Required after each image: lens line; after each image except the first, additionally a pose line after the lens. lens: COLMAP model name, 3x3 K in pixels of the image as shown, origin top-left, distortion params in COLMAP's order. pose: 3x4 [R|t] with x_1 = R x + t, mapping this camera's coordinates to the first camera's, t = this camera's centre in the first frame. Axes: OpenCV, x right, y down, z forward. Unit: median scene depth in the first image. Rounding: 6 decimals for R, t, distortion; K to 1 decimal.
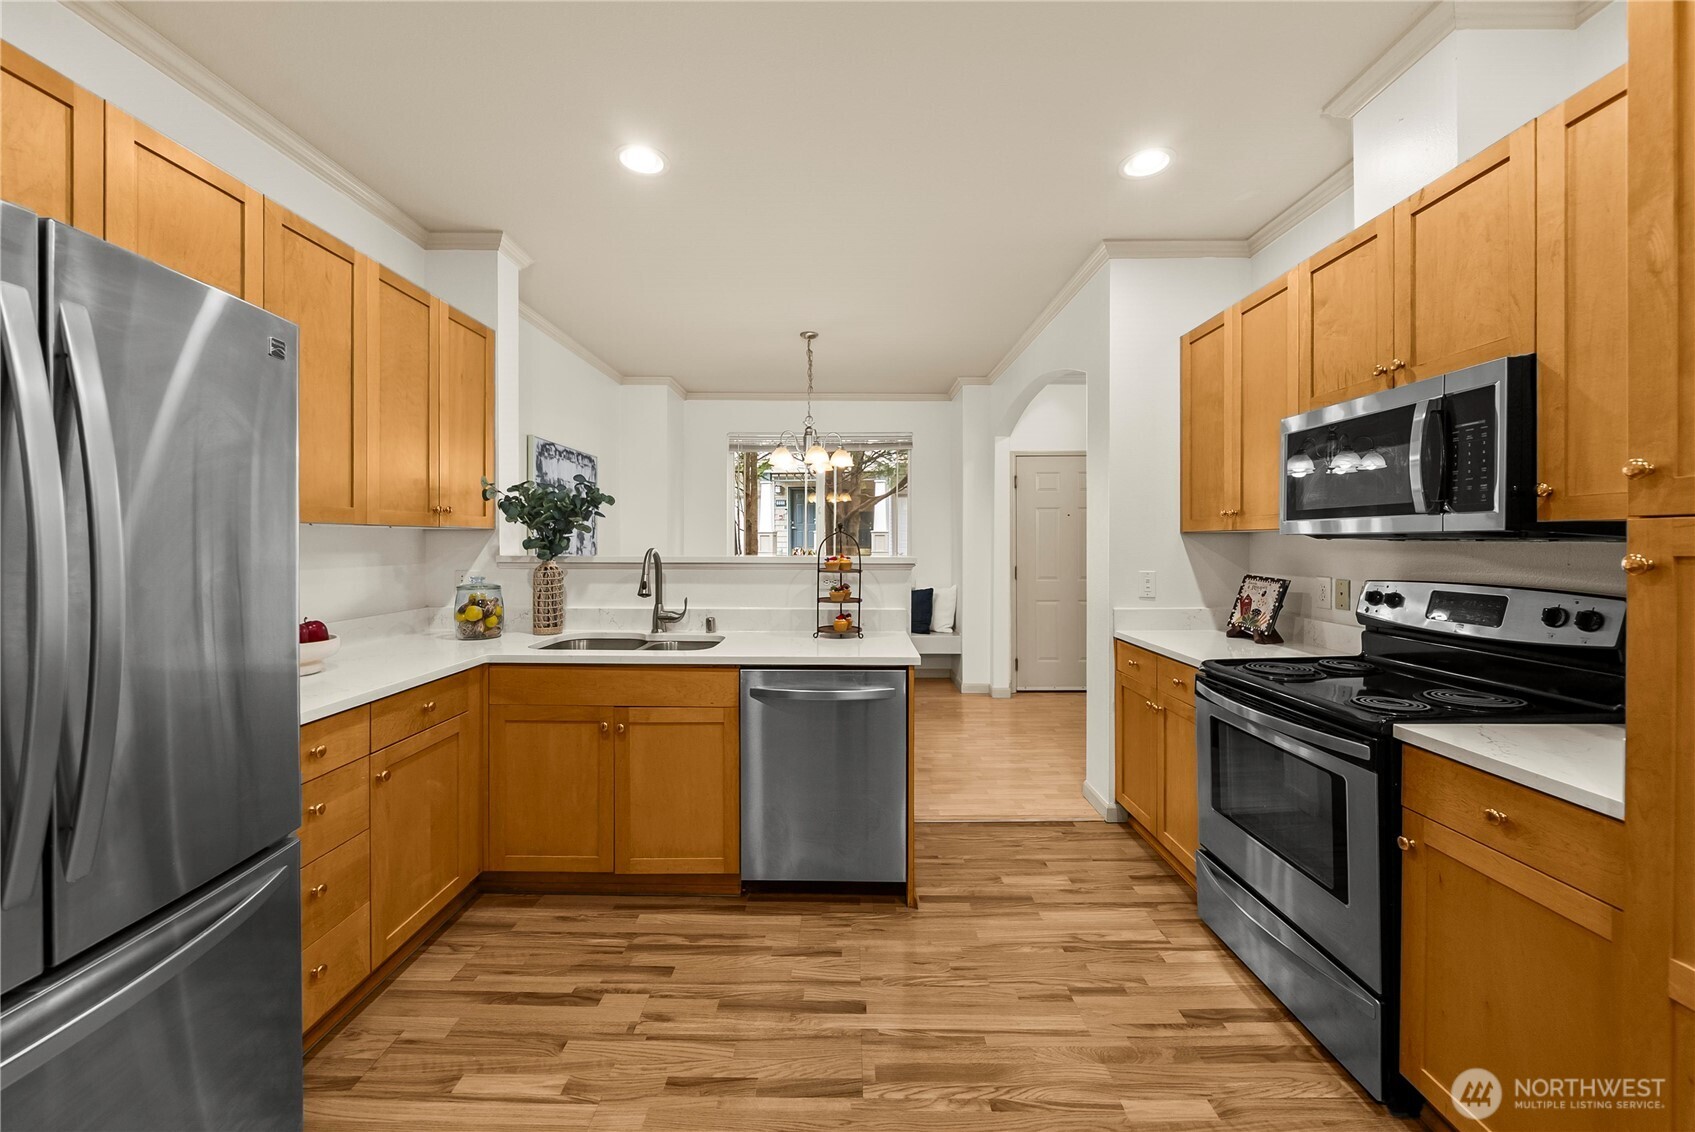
lens RADIAL K [[632.6, 0, 841.9], [0, 632.6, 550.0], [0, 0, 1]] dist [-0.007067, -0.000158]
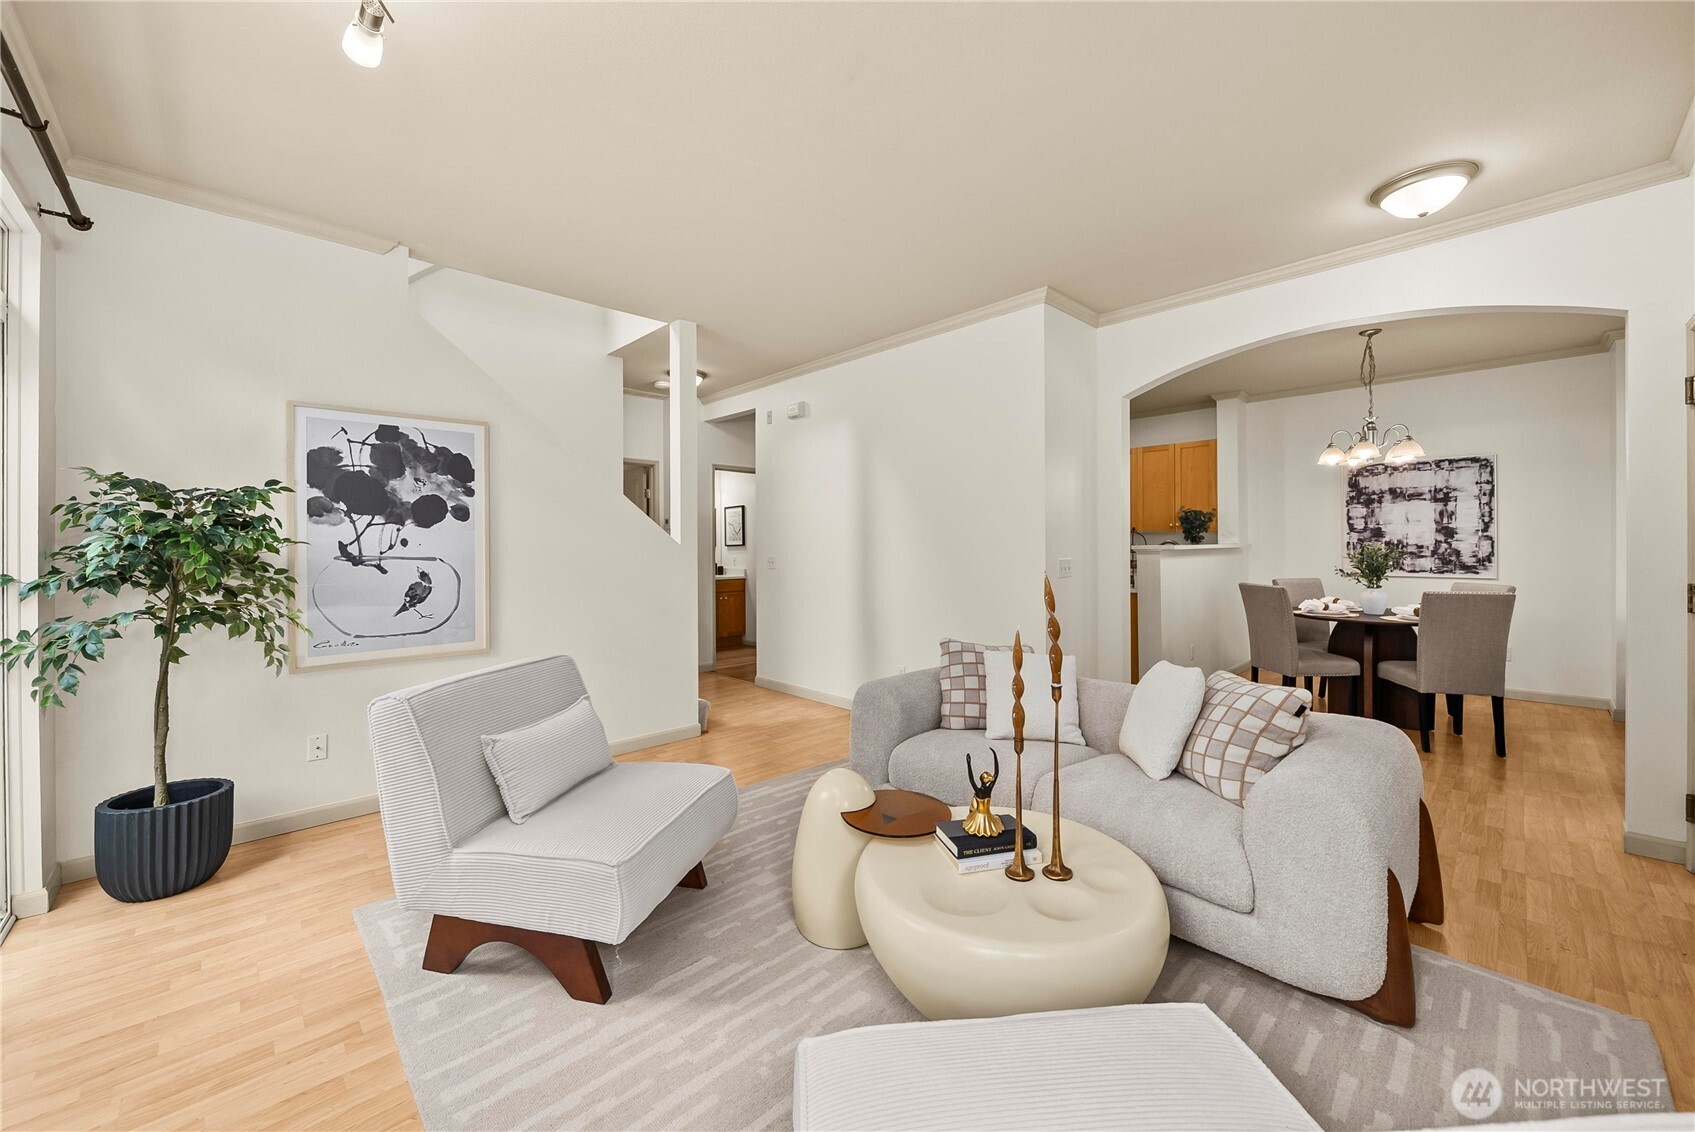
lens RADIAL K [[632.6, 0, 848.0], [0, 632.6, 547.9], [0, 0, 1]] dist [-0.007067, -0.000158]
pose [[-0.726421, 0.011218, -0.687159, 2.307507], [-0.003344, 0.999797, 0.019857, -0.019791], [0.687242, 0.016723, -0.726236, 2.128836]]
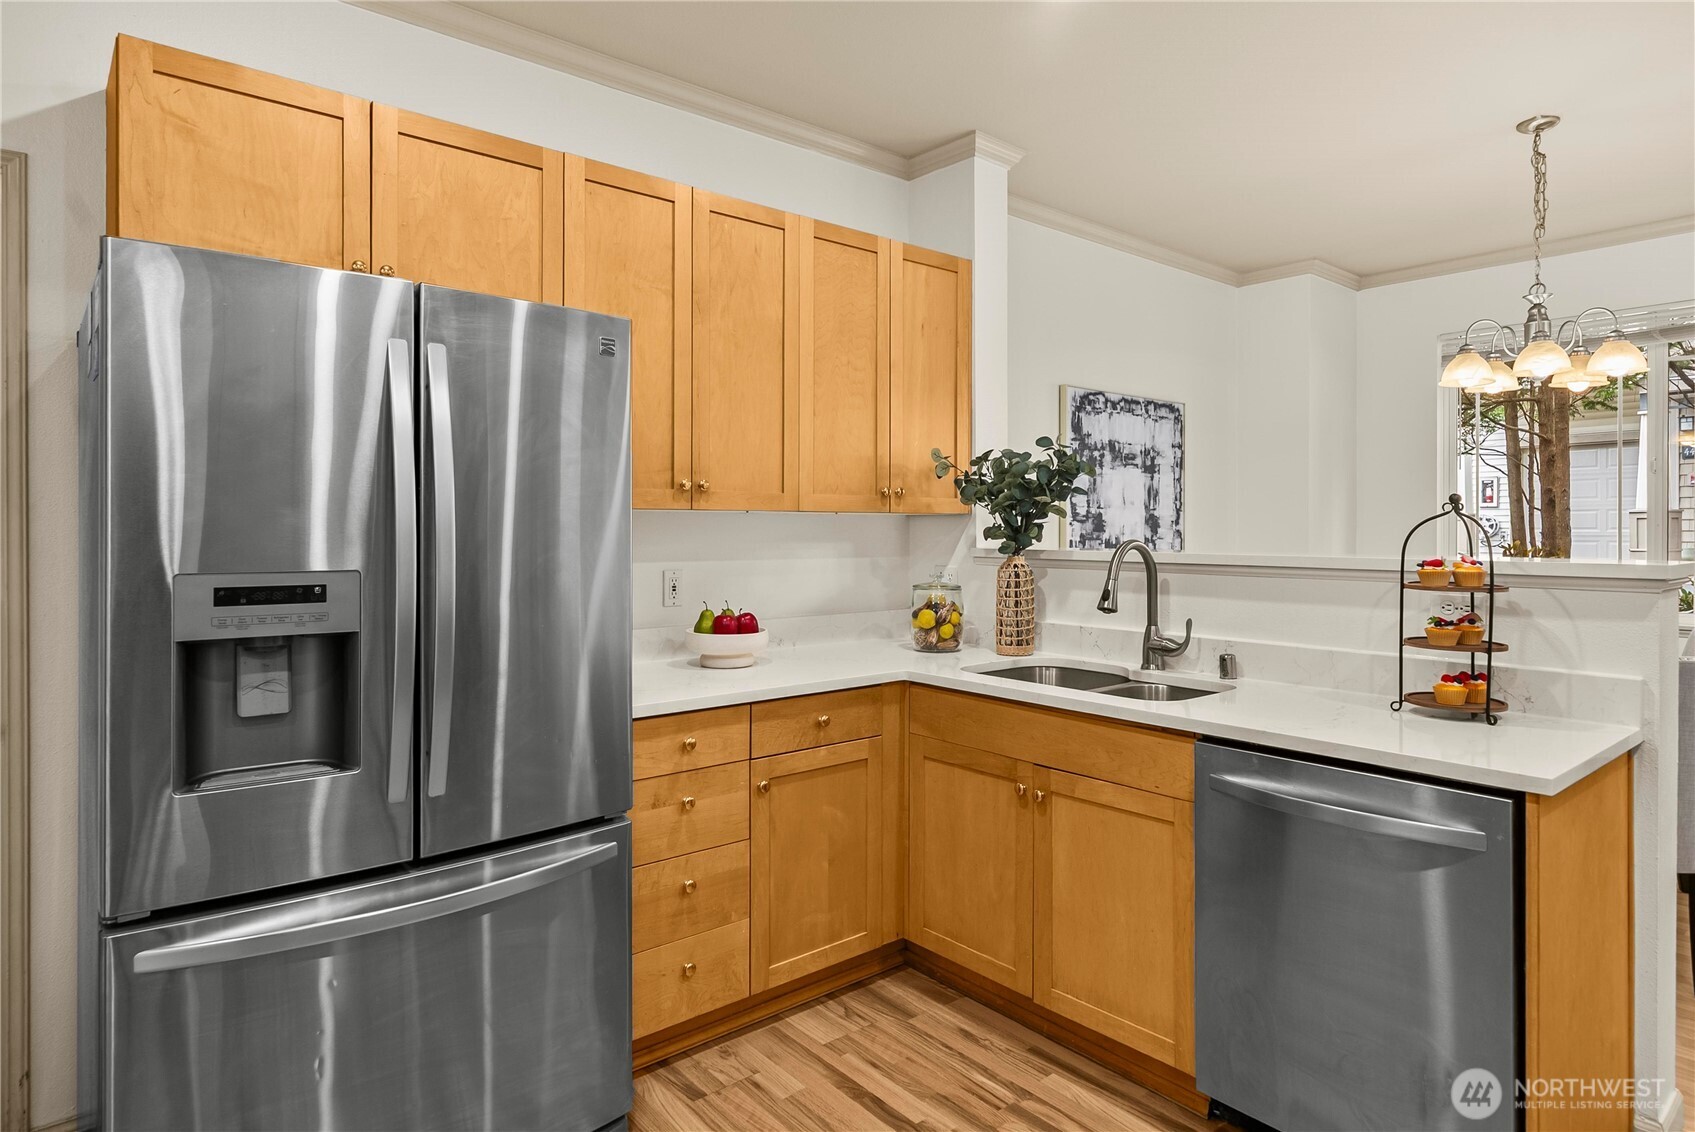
lens RADIAL K [[957.1, 0, 845.2], [0, 957.1, 536.6], [0, 0, 1]] dist [-0.002475, 0.004639]
pose [[0.651223, 0.006262, -0.758860, 0.310297], [-0.010808, 0.999941, -0.001024, -0.002729], [0.758809, 0.008869, 0.651253, 0.140519]]
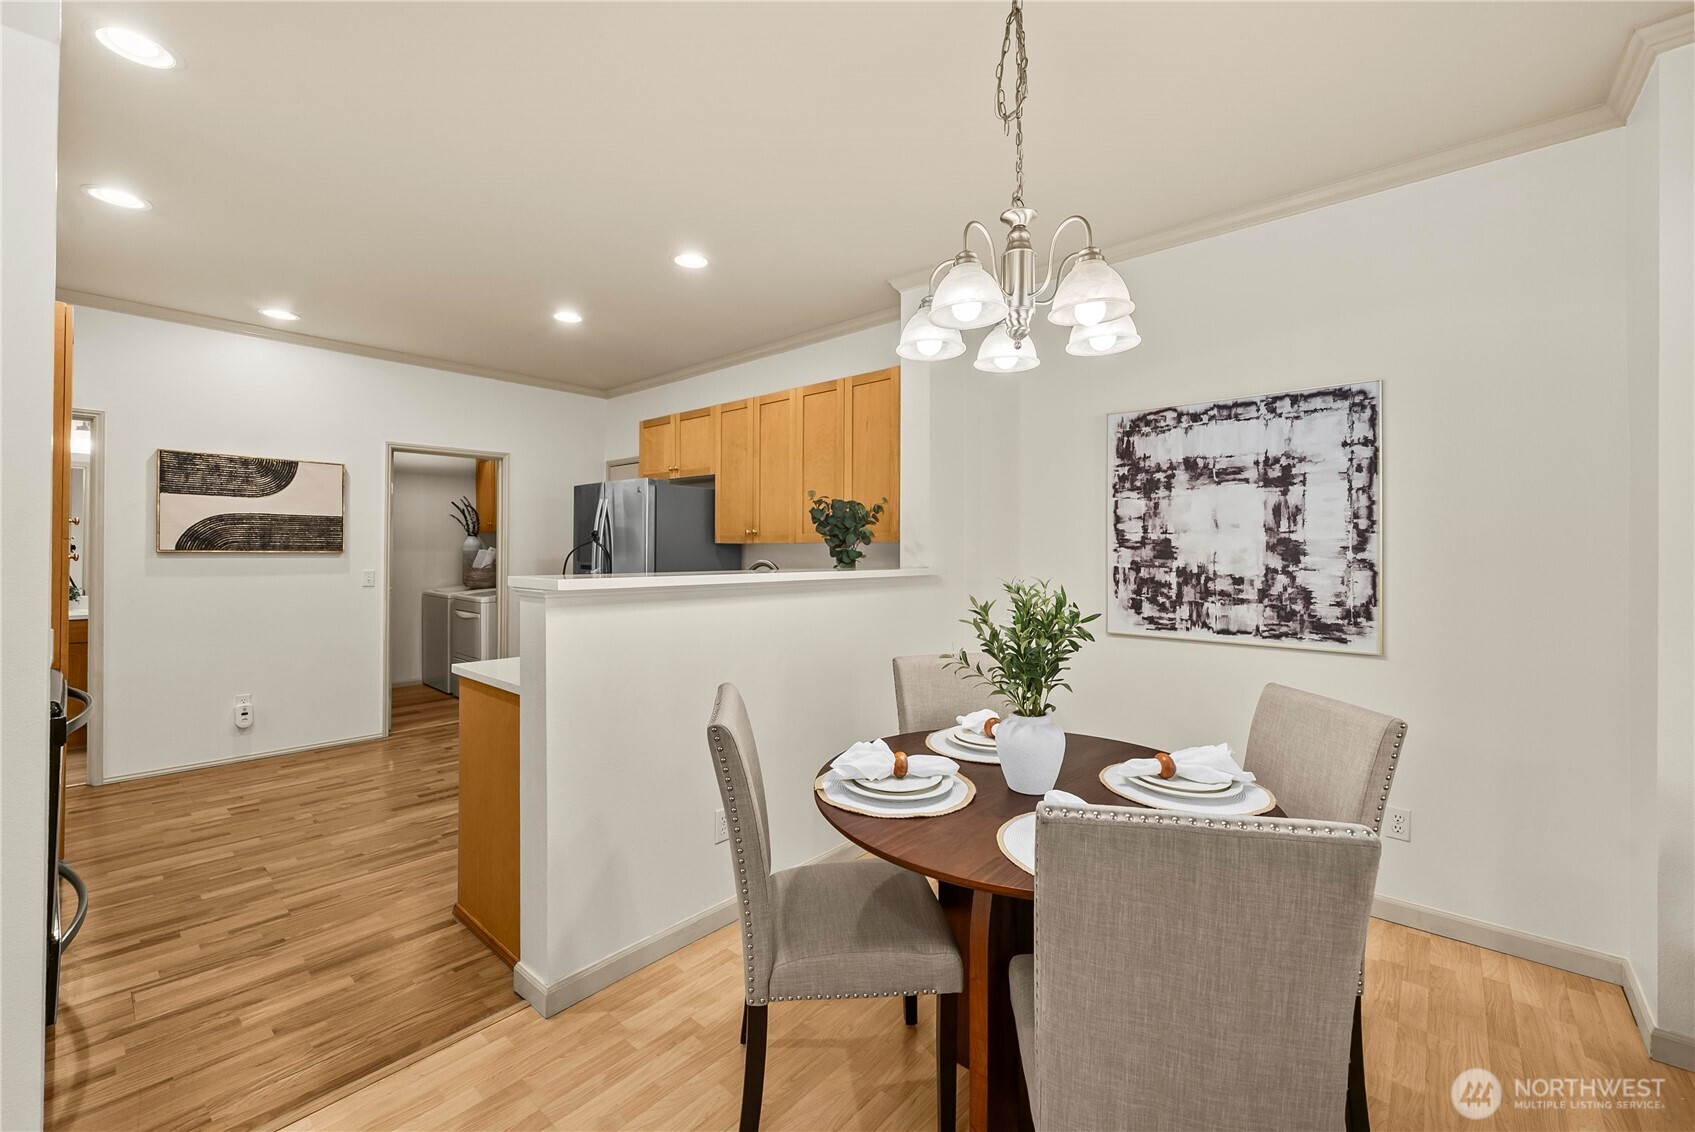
lens RADIAL K [[688.3, 0, 849.2], [0, 688.3, 550.2], [0, 0, 1]] dist [0.002547, -0.000324]
pose [[-0.650167, -0.003545, -0.759783, 0.542334], [-0.016741, 0.999813, 0.009661, -0.038546], [0.759607, 0.019001, -0.650105, 2.160072]]
